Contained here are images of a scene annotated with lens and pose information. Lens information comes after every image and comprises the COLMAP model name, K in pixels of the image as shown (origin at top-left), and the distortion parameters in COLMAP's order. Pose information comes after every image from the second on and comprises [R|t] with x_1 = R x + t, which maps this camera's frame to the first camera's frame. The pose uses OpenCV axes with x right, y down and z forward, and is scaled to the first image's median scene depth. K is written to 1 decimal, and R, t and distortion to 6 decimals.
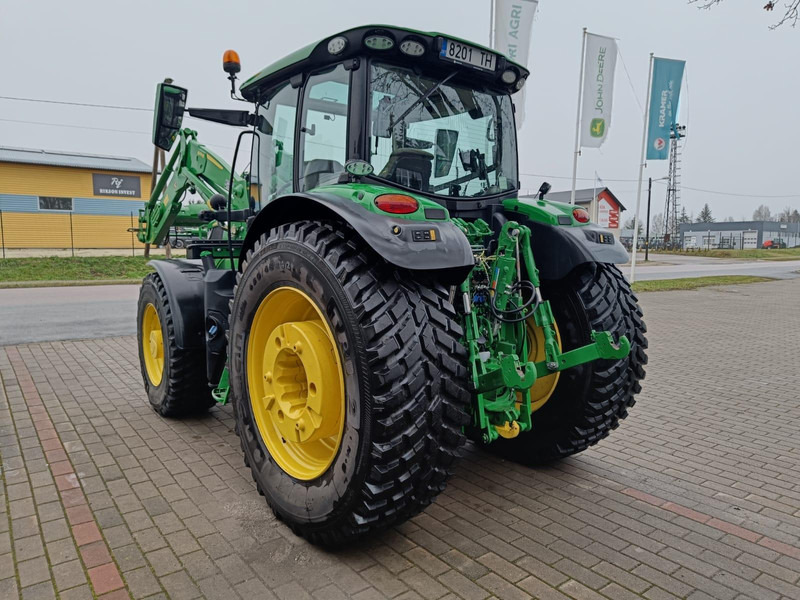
lens RADIAL K [[558.7, 0, 383.0], [0, 558.7, 310.4], [0, 0, 1]] dist [0.012207, 0.004123]
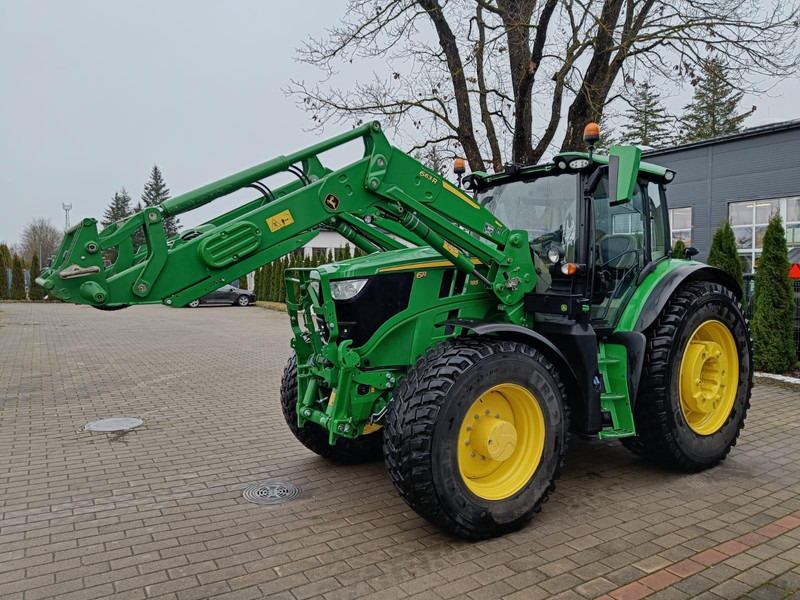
lens RADIAL K [[568.1, 0, 400.3], [0, 568.1, 304.5], [0, 0, 1]] dist [0.020235, -0.004121]
pose [[0.049630, -0.052530, 0.997385, -1.306129], [0.111473, 0.992668, 0.046735, -0.185972], [-0.992527, 0.108862, 0.055122, 1.233033]]
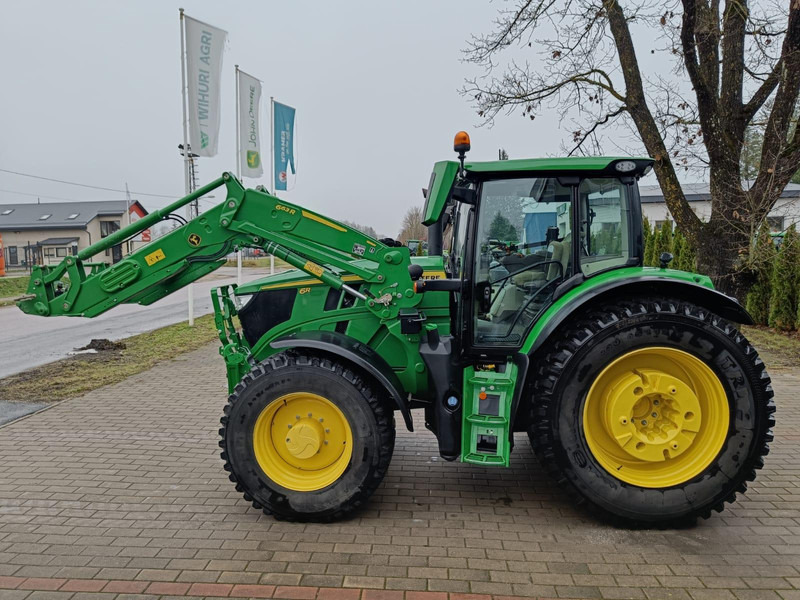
lens RADIAL K [[568.1, 0, 400.3], [0, 568.1, 304.5], [0, 0, 1]] dist [0.020235, -0.004121]
pose [[0.639814, -0.088111, 0.763462, -1.081045], [0.110362, 0.993644, 0.022187, -0.163999], [-0.760564, 0.070061, 0.645471, 0.387386]]
